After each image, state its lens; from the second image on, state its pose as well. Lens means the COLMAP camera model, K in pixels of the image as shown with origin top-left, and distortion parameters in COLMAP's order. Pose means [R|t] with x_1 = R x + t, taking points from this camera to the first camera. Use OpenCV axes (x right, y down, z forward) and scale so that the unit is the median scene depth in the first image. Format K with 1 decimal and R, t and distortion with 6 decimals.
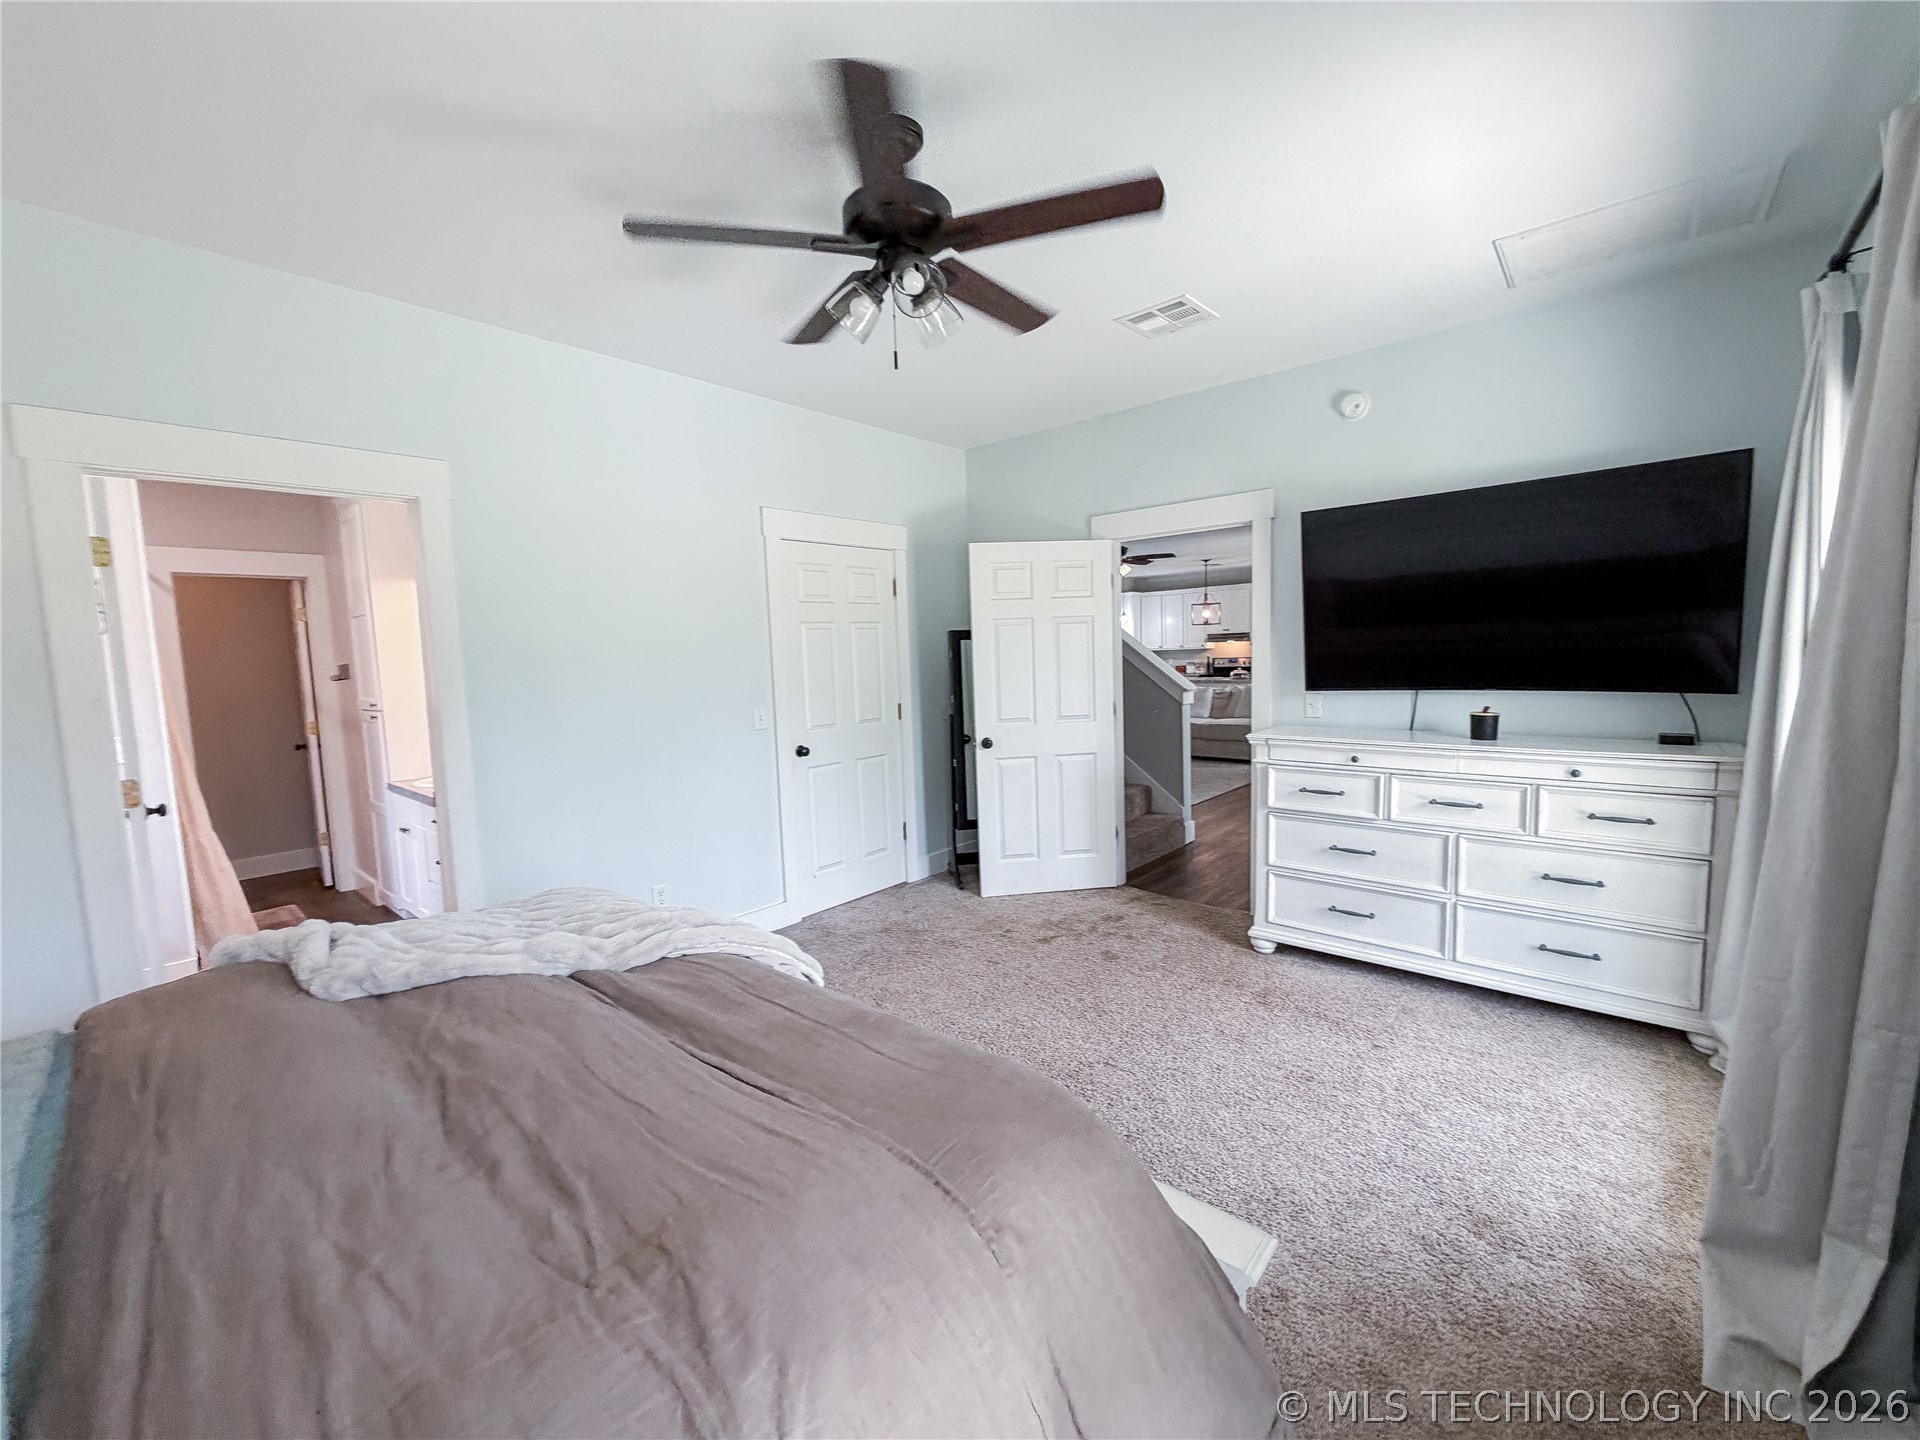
lens RADIAL K [[774.5, 0, 955.5], [0, 774.5, 720.8], [0, 0, 1]] dist [0.003330, 0.000135]
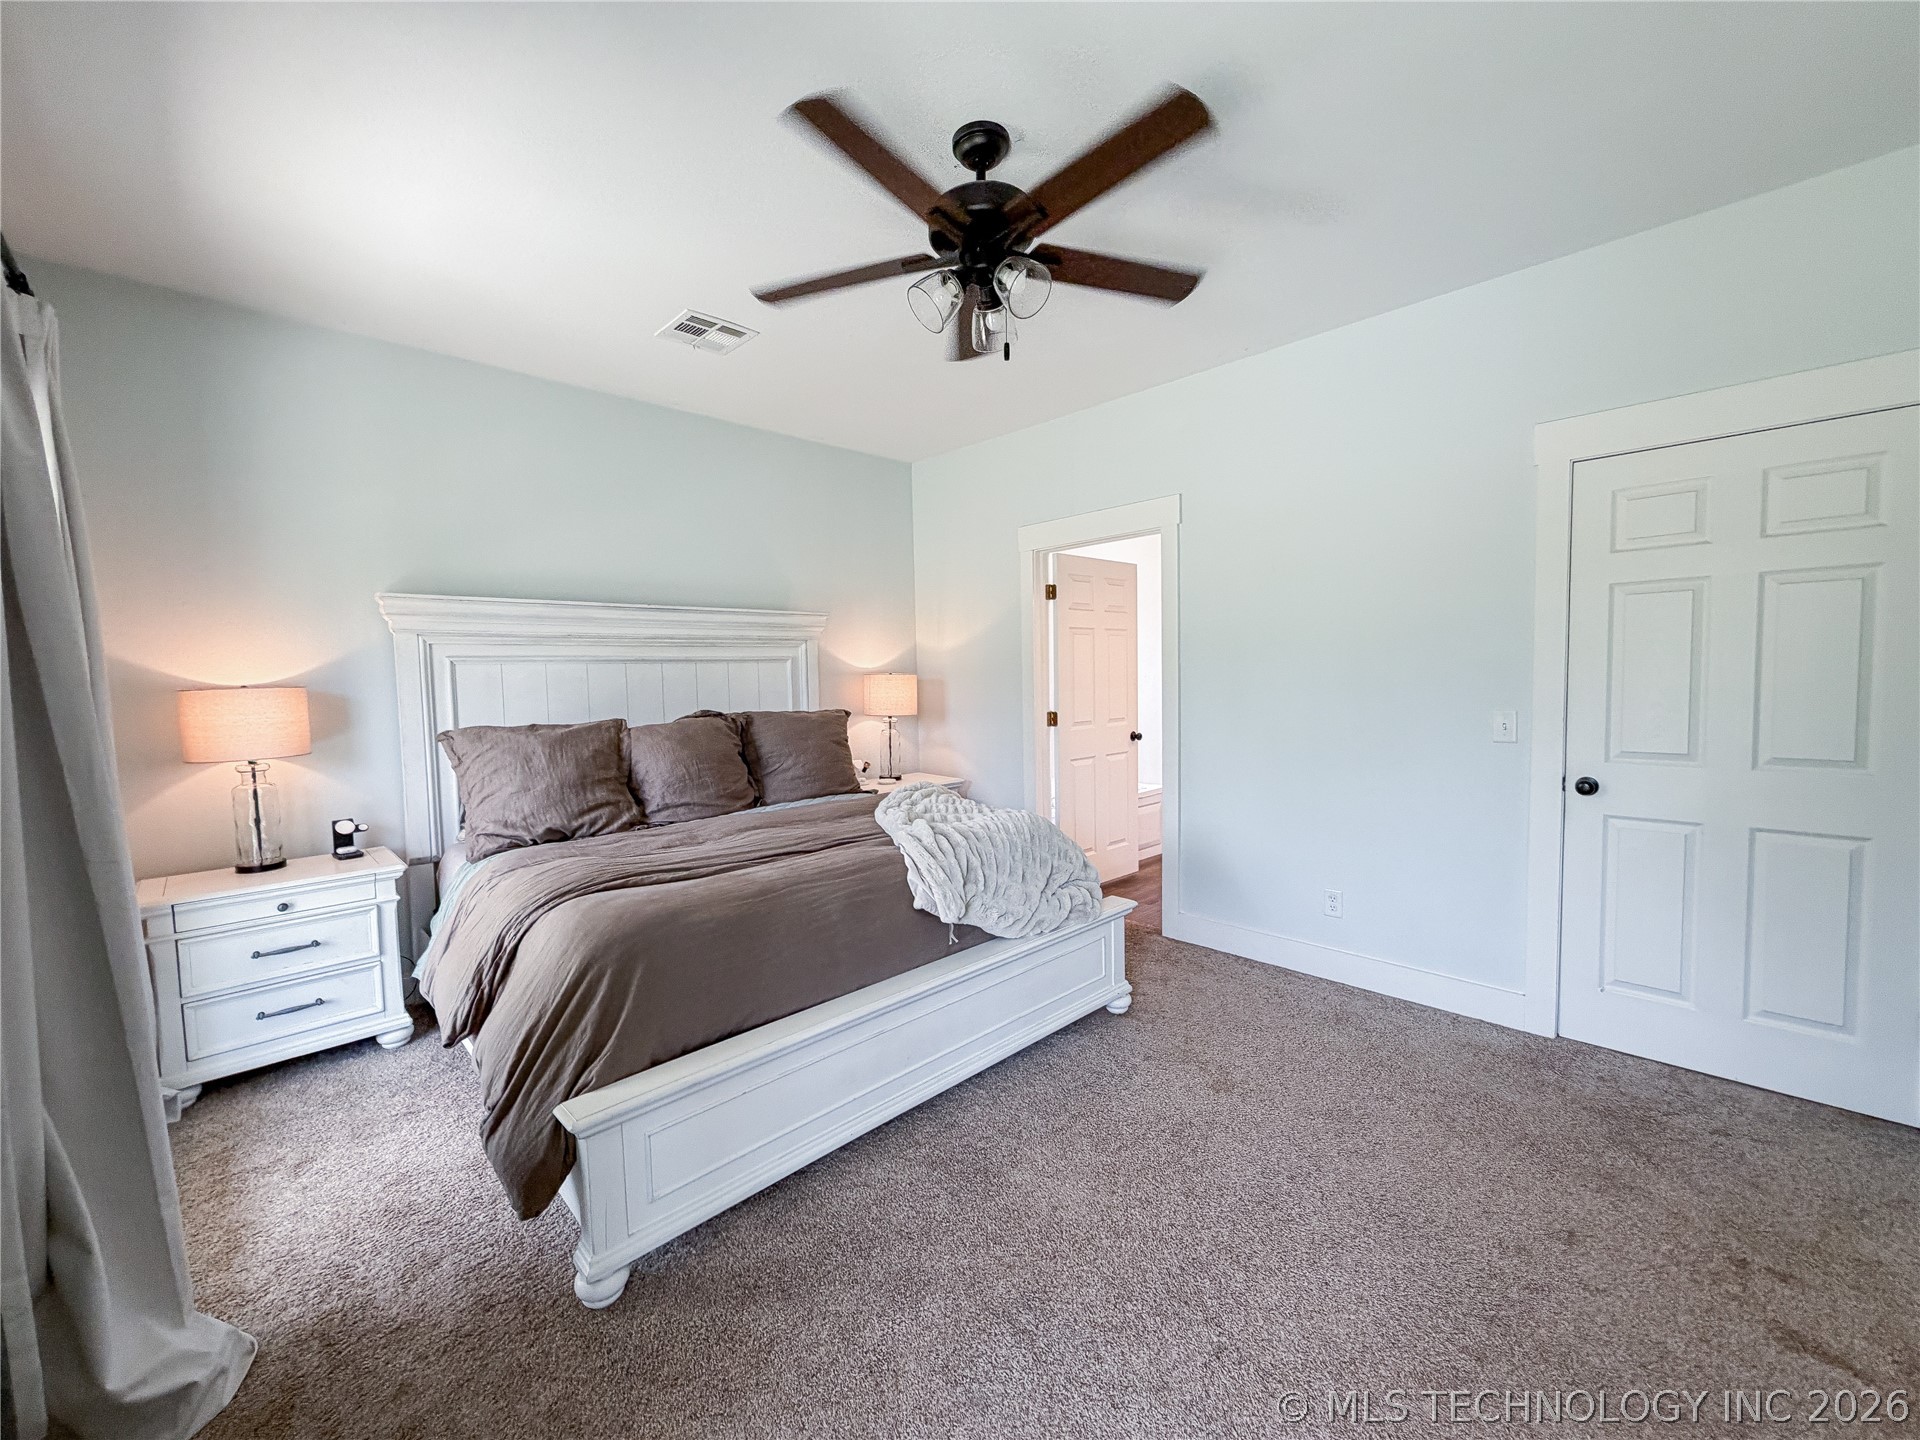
lens RADIAL K [[770.4, 0, 962.8], [0, 770.4, 716.4], [0, 0, 1]] dist [0.003128, 0.000691]
pose [[-0.061104, 0.093639, -0.993729, 0.634678], [-0.071746, 0.992602, 0.097945, -0.060640], [0.995549, 0.077281, -0.053934, 0.694337]]
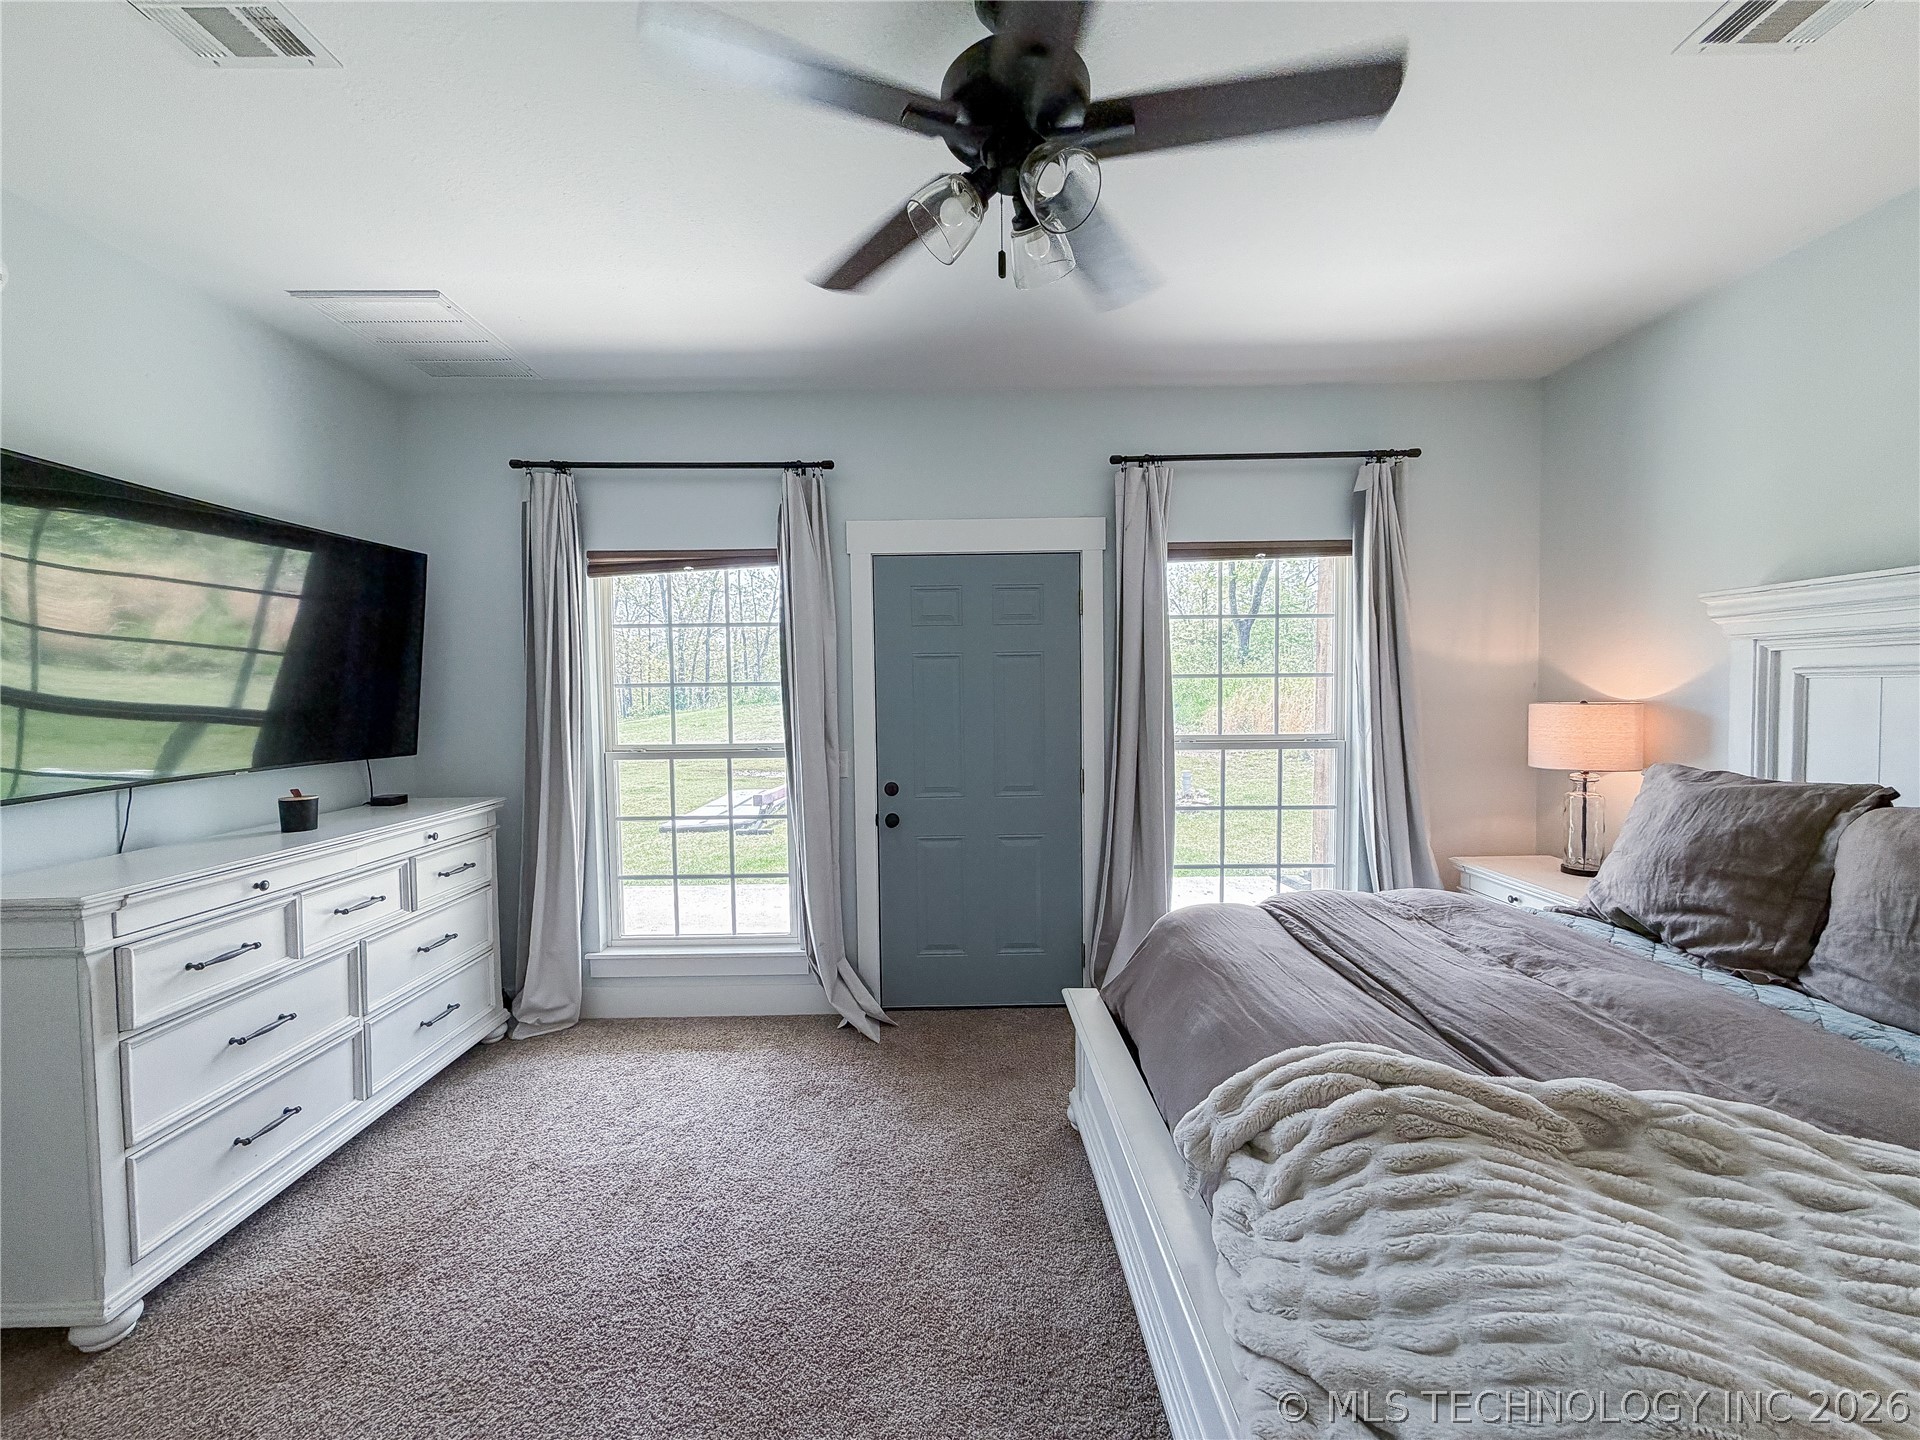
lens RADIAL K [[774.5, 0, 955.5], [0, 774.5, 720.8], [0, 0, 1]] dist [0.003330, 0.000135]
pose [[-0.674694, 0.015769, 0.737929, -0.368435], [0.104070, 0.991816, 0.073958, -0.076774], [-0.730724, 0.126695, -0.670813, 1.027759]]
